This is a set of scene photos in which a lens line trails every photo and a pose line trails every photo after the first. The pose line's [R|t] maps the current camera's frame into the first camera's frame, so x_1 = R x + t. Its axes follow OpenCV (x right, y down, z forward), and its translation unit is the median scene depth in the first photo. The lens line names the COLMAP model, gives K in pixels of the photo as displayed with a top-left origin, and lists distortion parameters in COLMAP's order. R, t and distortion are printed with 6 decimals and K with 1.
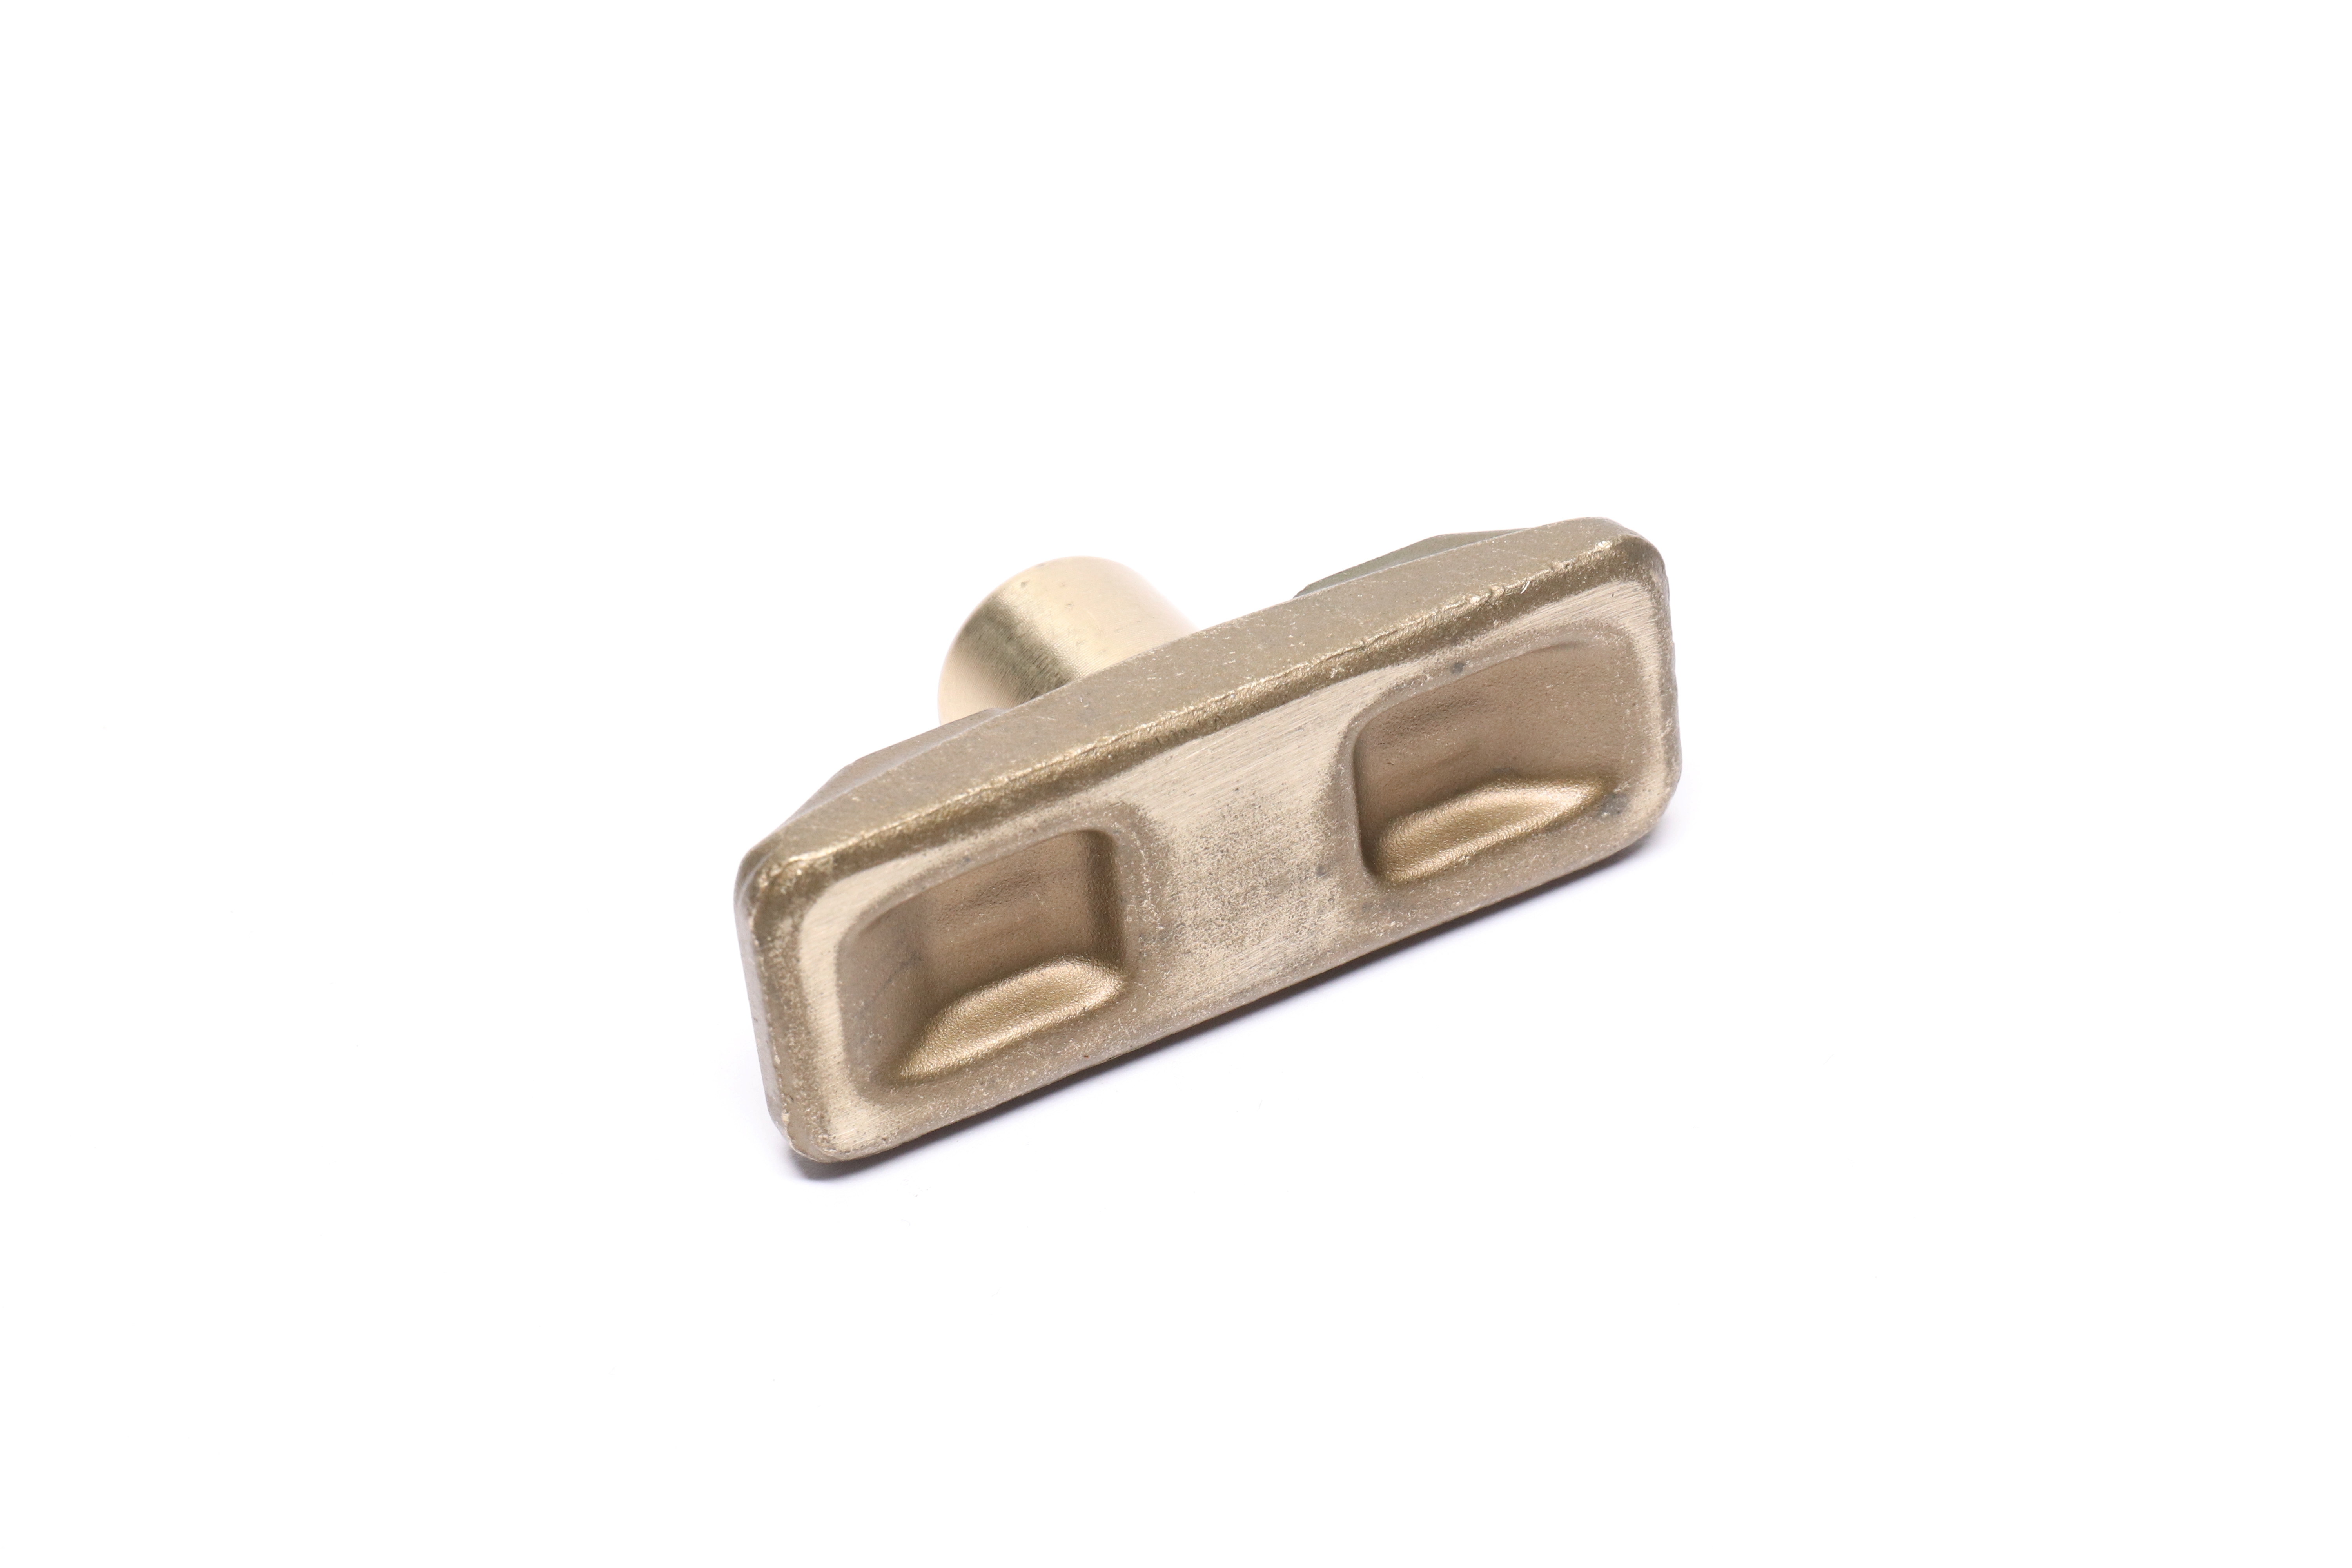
lens RADIAL K [[6441.9, 0, 1176.0], [0, 6441.9, 784.0], [0, 0, 1]] dist [-0.032955, -0.020699]
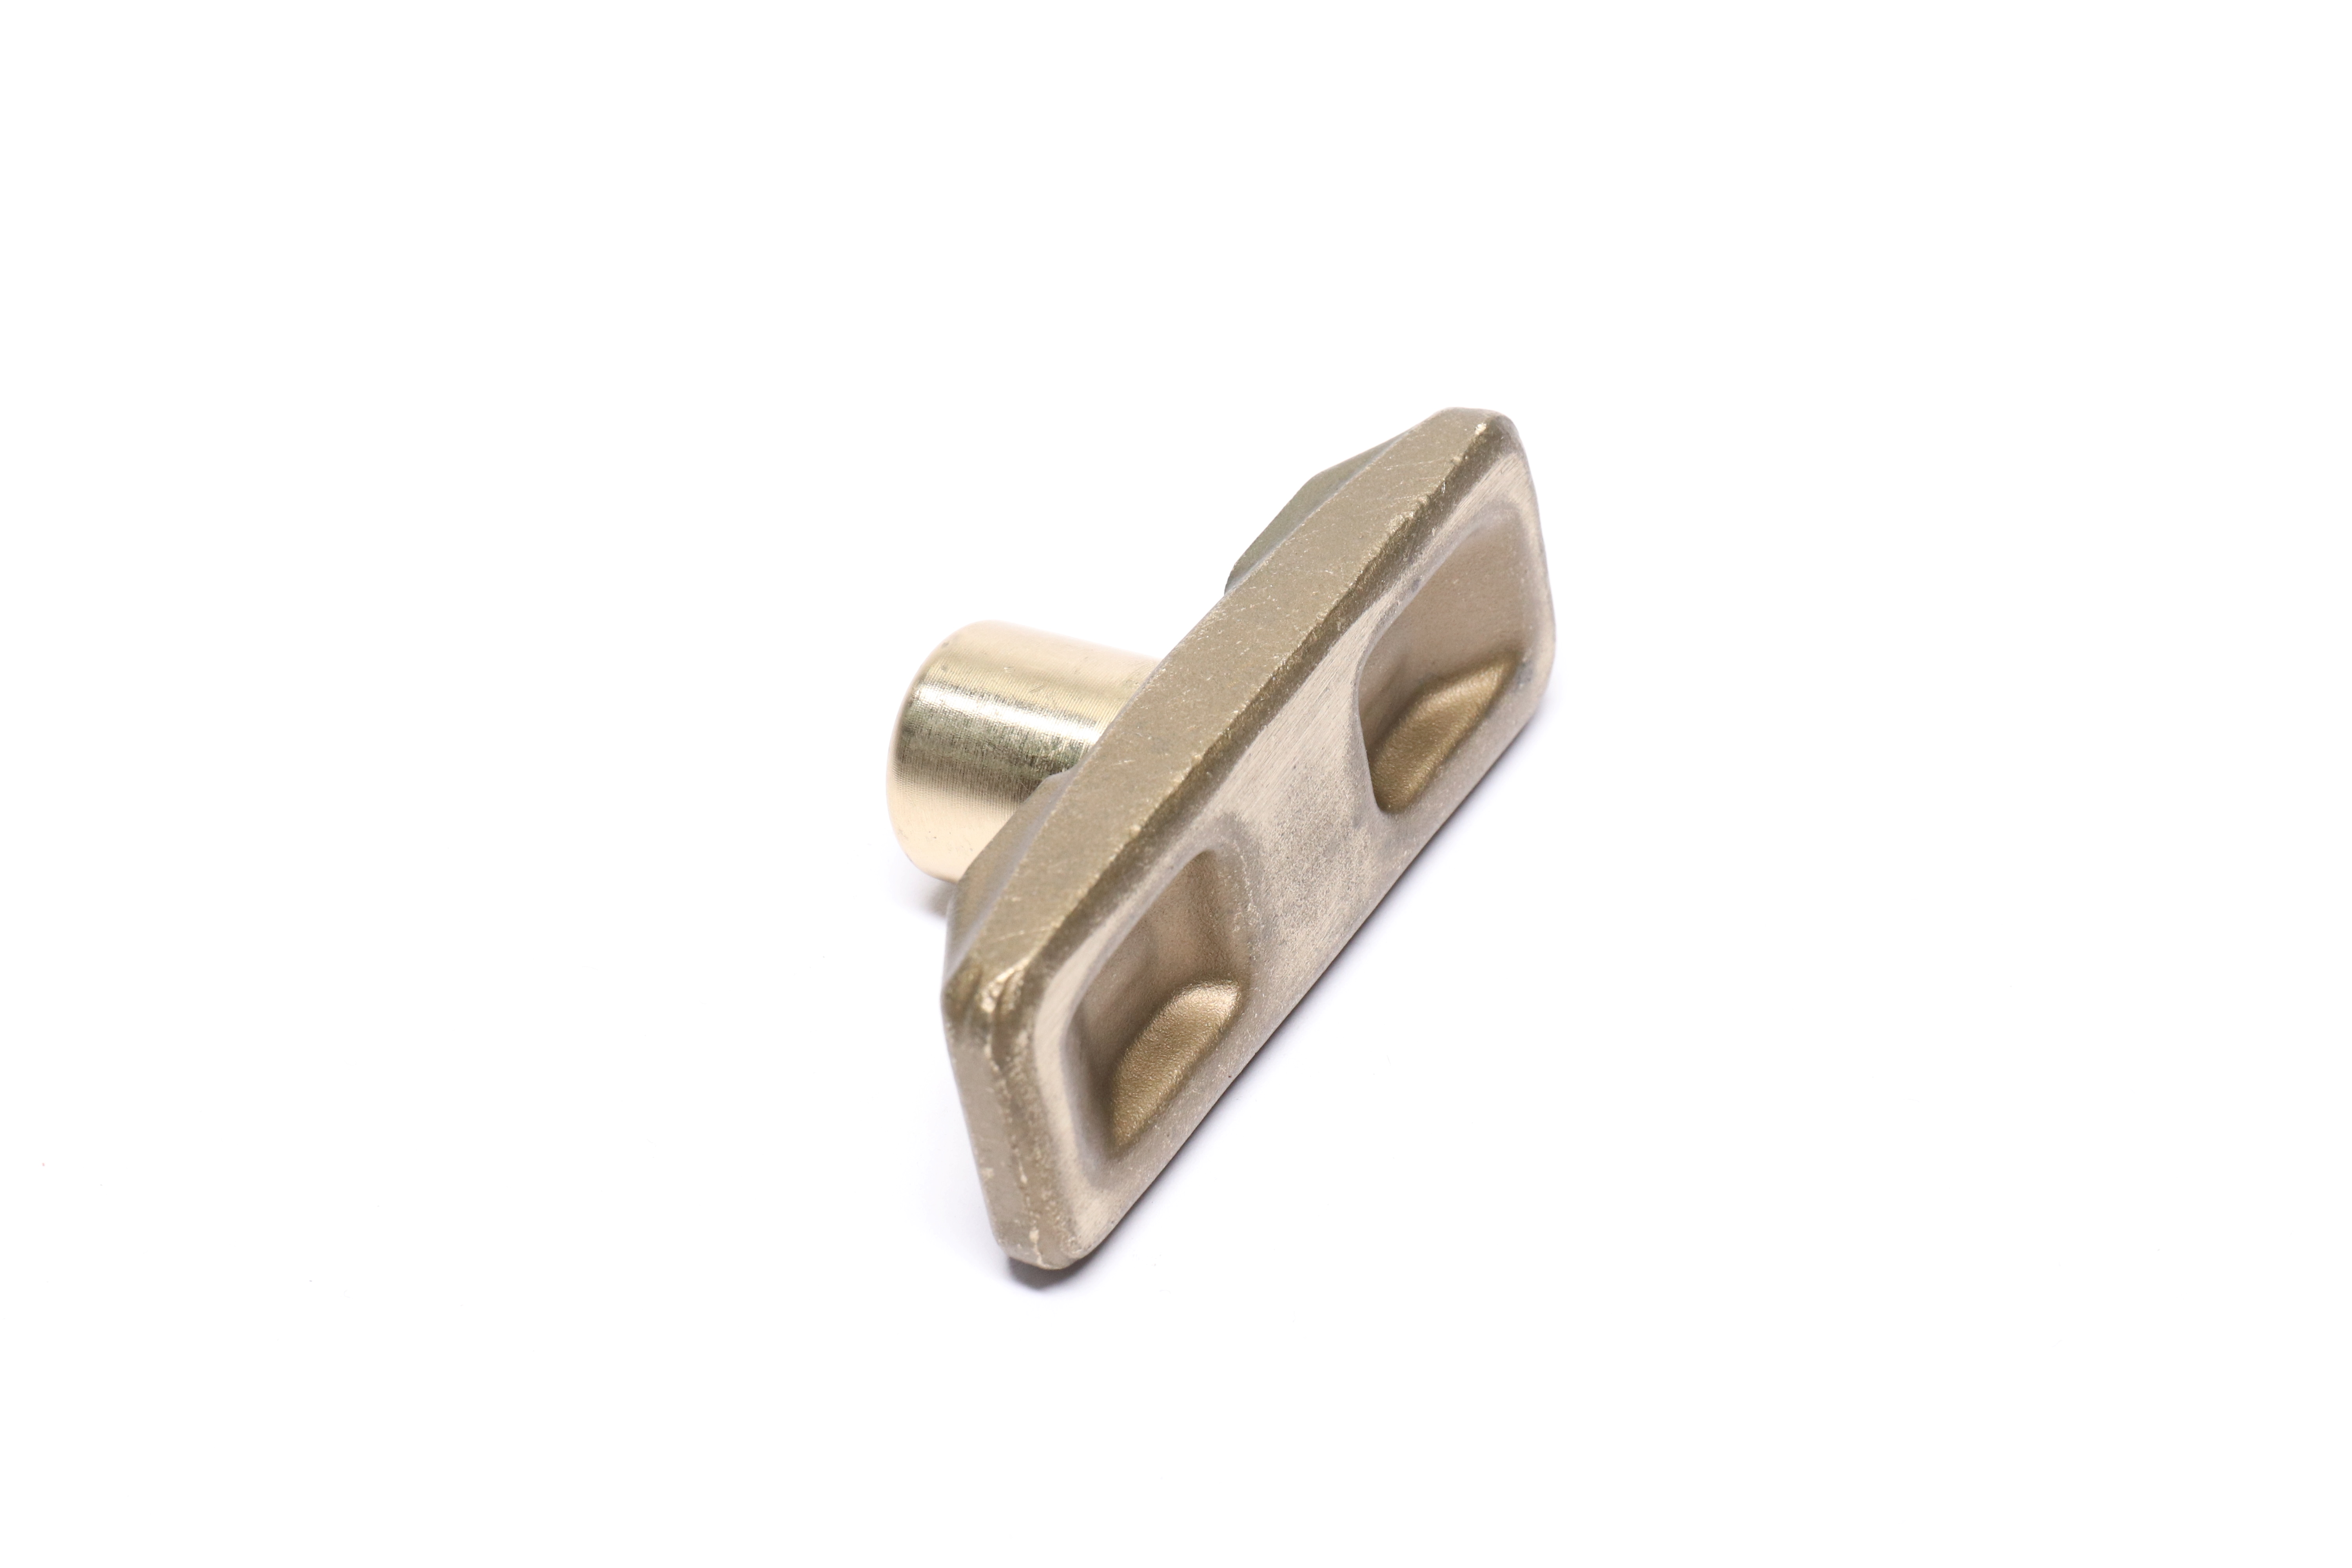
lens RADIAL K [[6441.9, 0, 1176.0], [0, 6441.9, 784.0], [0, 0, 1]] dist [-0.032955, -0.020699]
pose [[0.863901, -0.348147, 0.363963, -0.371682], [0.354281, 0.933682, 0.052189, -0.055483], [-0.357995, 0.083859, 0.929950, 0.072685]]
